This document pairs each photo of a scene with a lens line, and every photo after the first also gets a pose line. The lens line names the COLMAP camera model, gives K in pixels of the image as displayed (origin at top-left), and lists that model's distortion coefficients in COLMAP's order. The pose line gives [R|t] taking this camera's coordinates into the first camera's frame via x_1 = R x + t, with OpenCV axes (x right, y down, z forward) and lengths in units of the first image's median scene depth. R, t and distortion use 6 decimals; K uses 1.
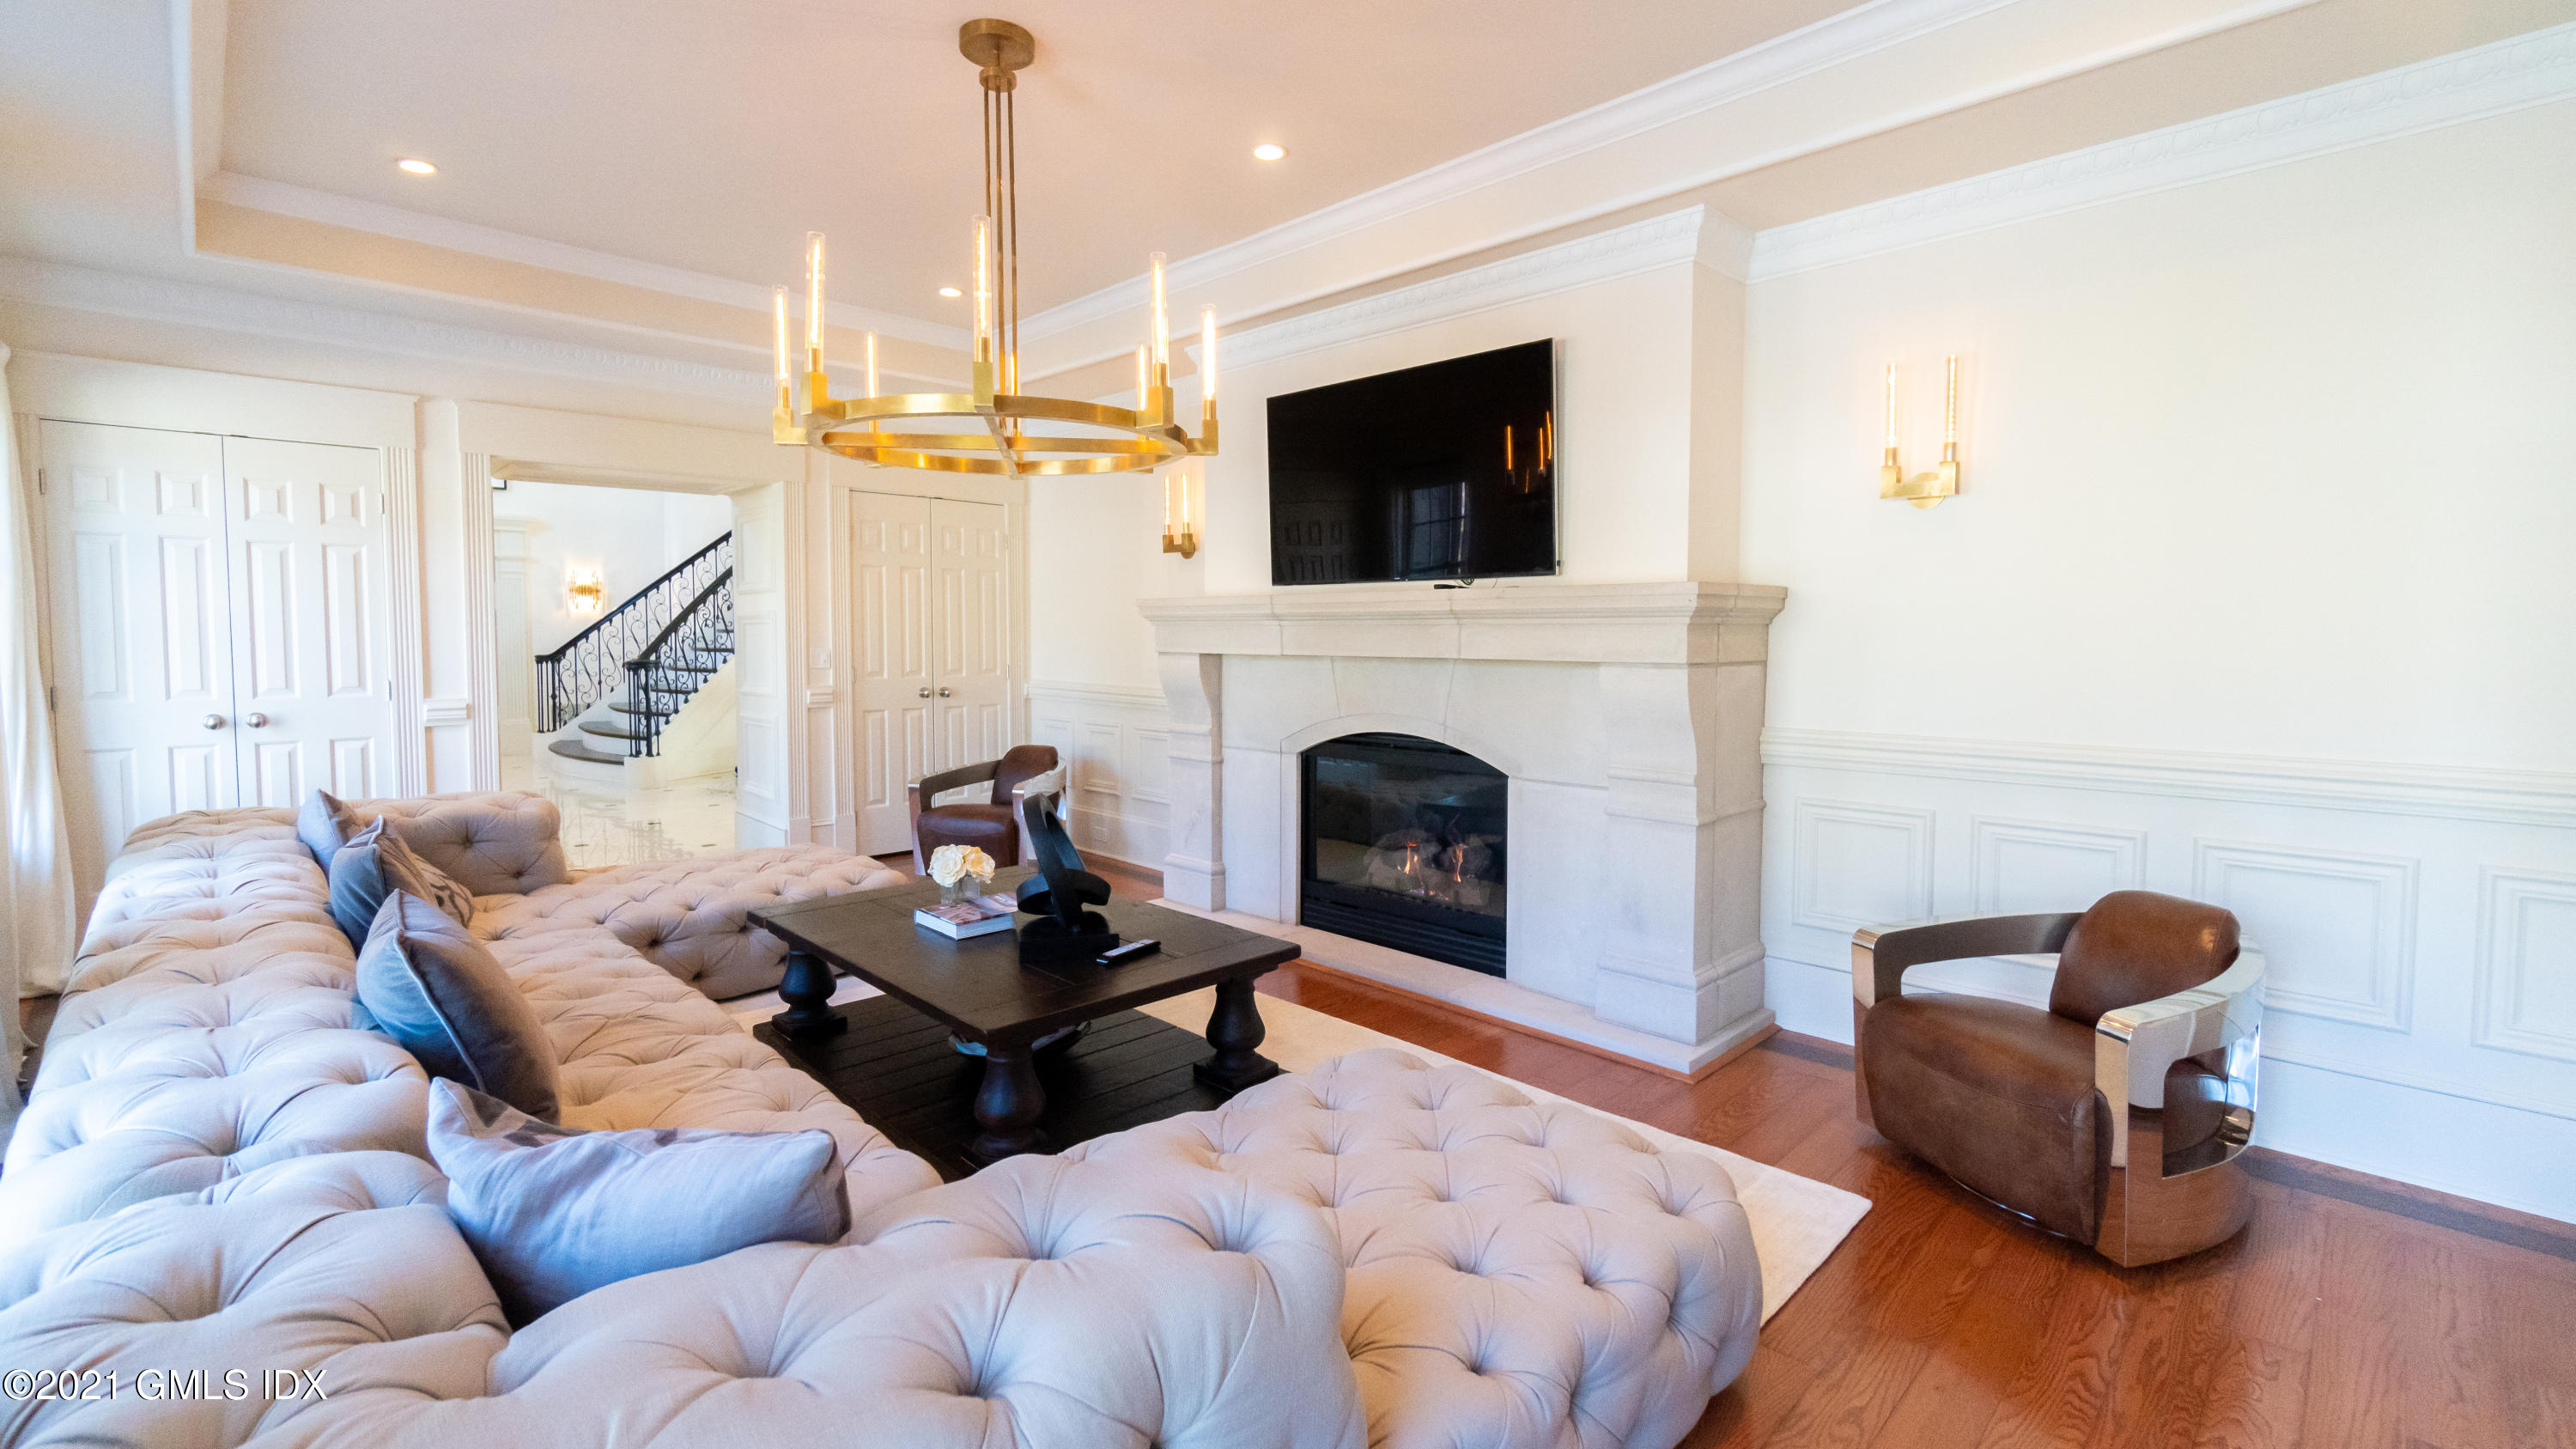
lens RADIAL K [[1120.6, 0, 1299.3], [0, 1120.6, 706.3], [0, 0, 1]] dist [-0.010528, 0.000060]
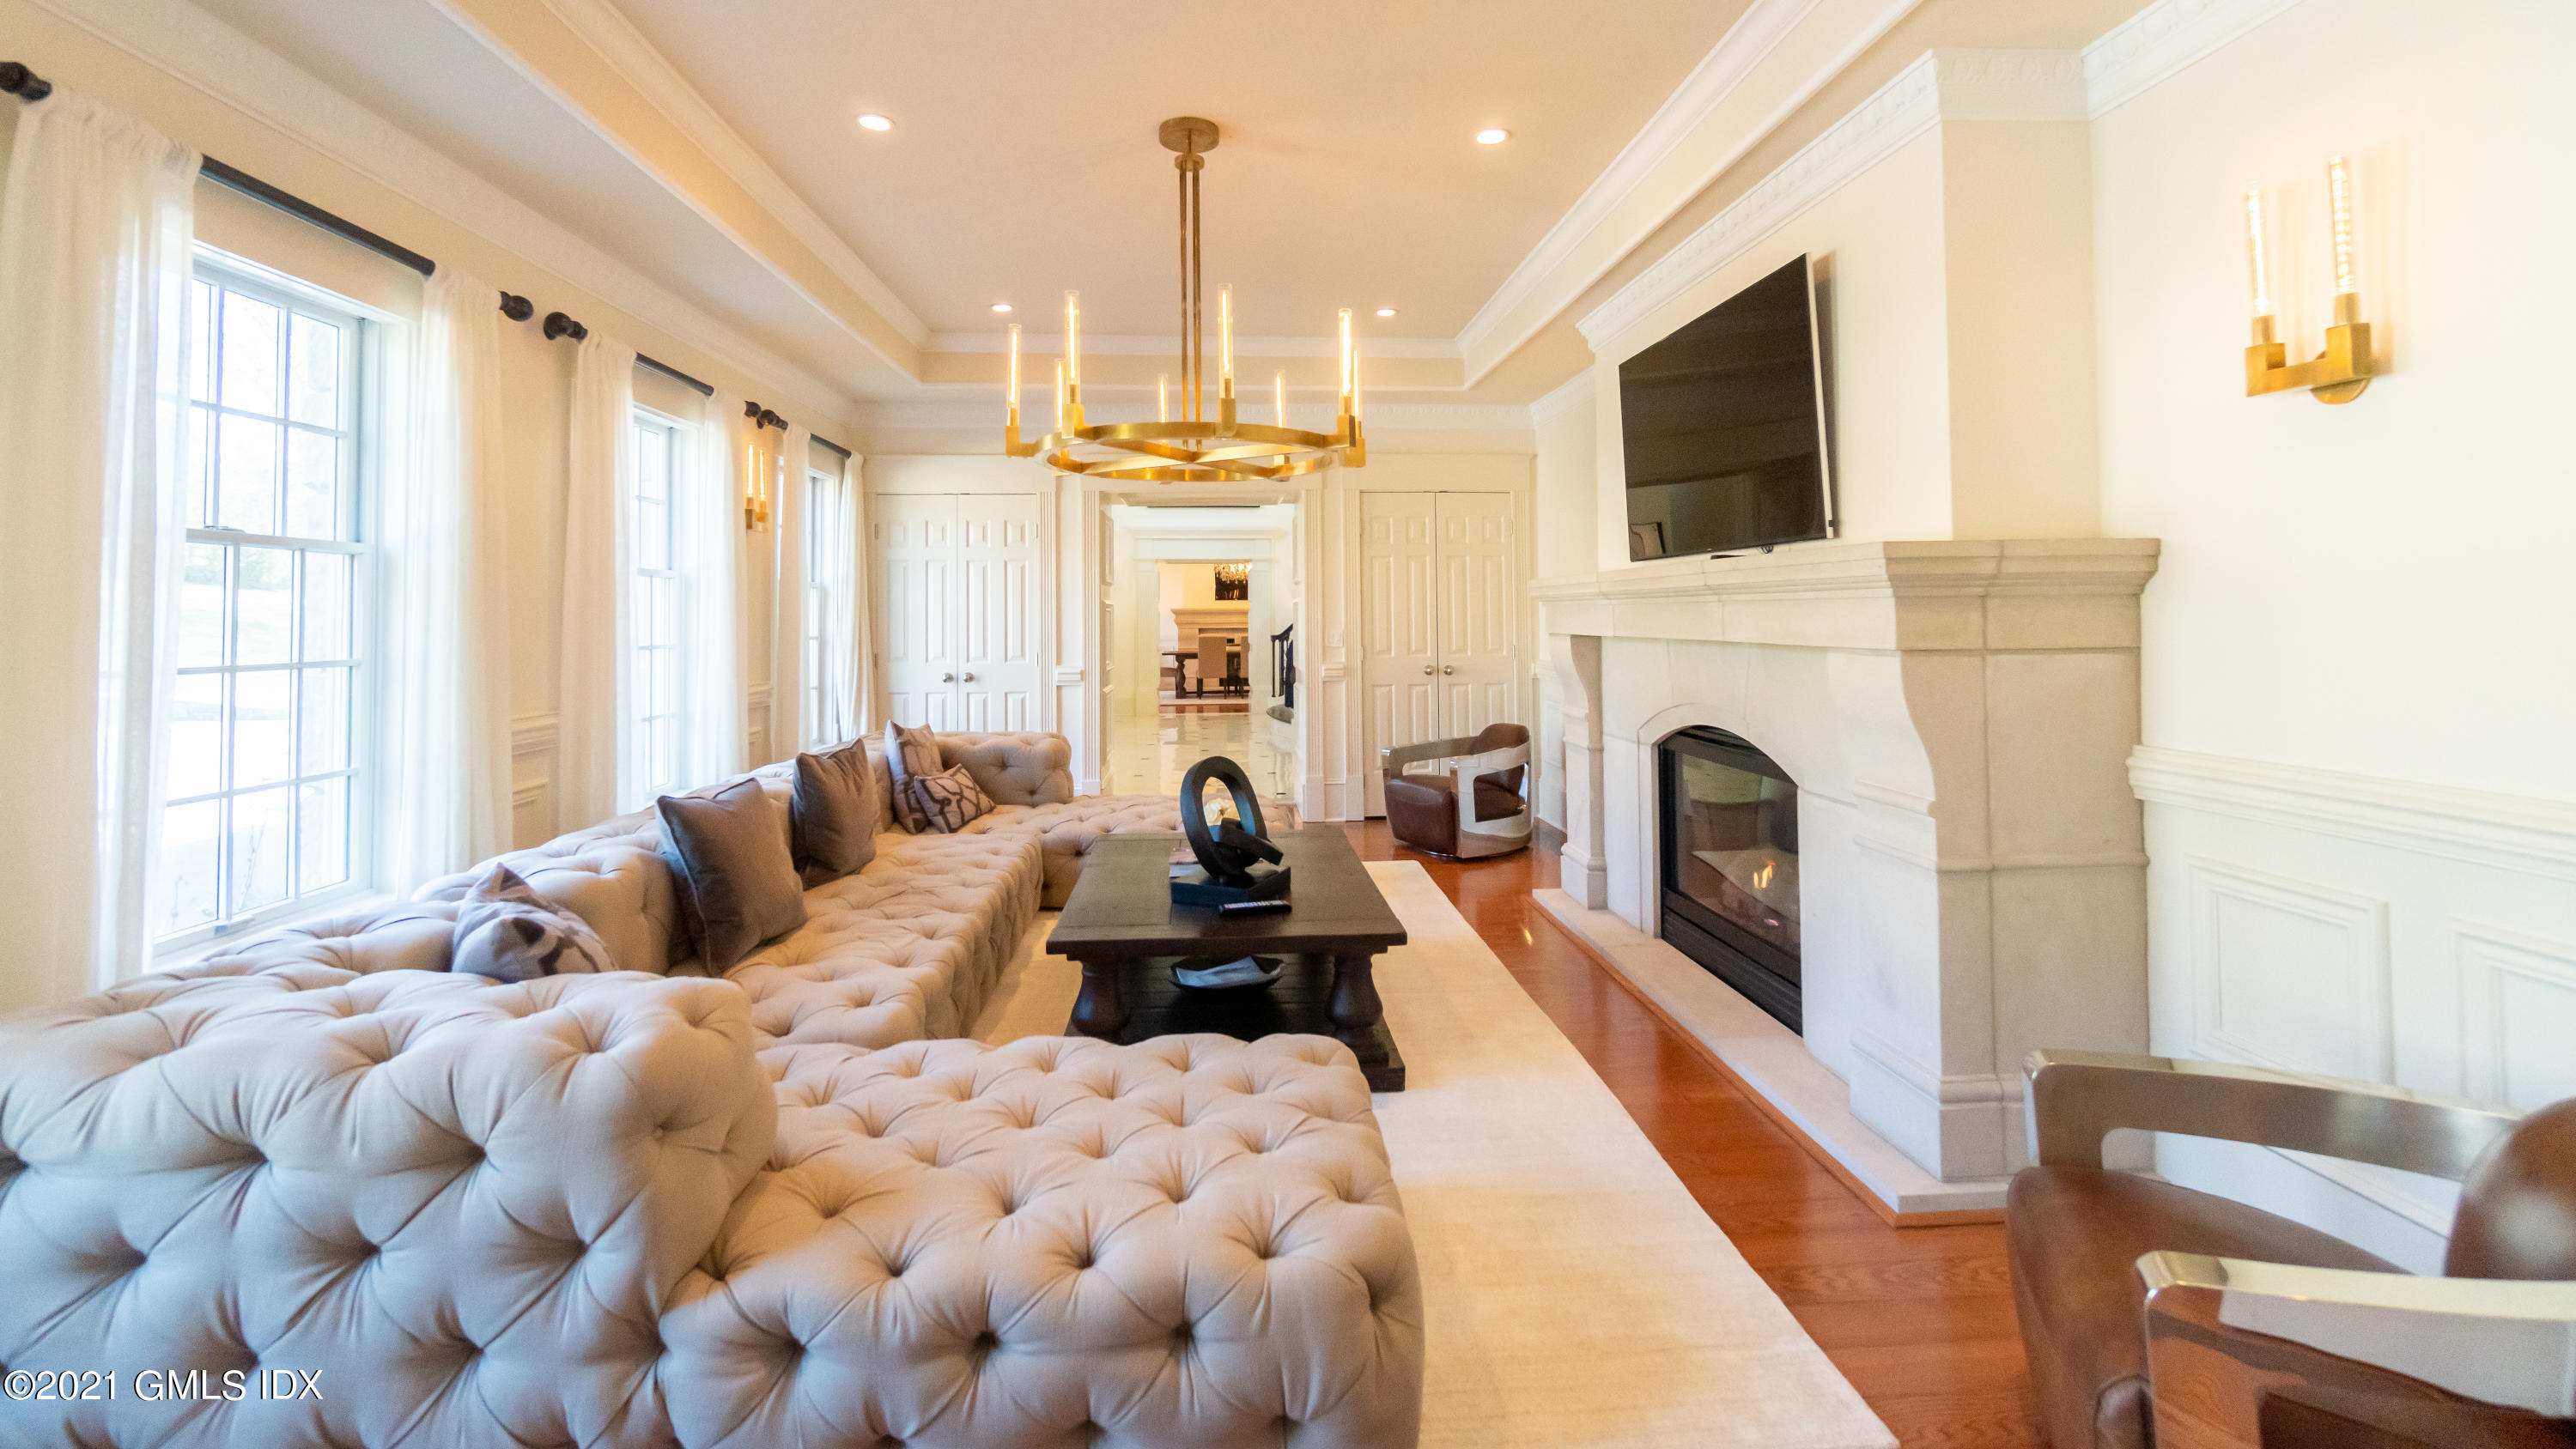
lens RADIAL K [[1120.3, 0, 1277.8], [0, 1120.3, 596.5], [0, 0, 1]] dist [-0.010528, 0.000060]
pose [[0.748364, -0.020867, -0.662959, 0.442730], [-0.032679, 0.997131, -0.068274, -0.007471], [0.662482, 0.072758, 0.745536, 0.135117]]
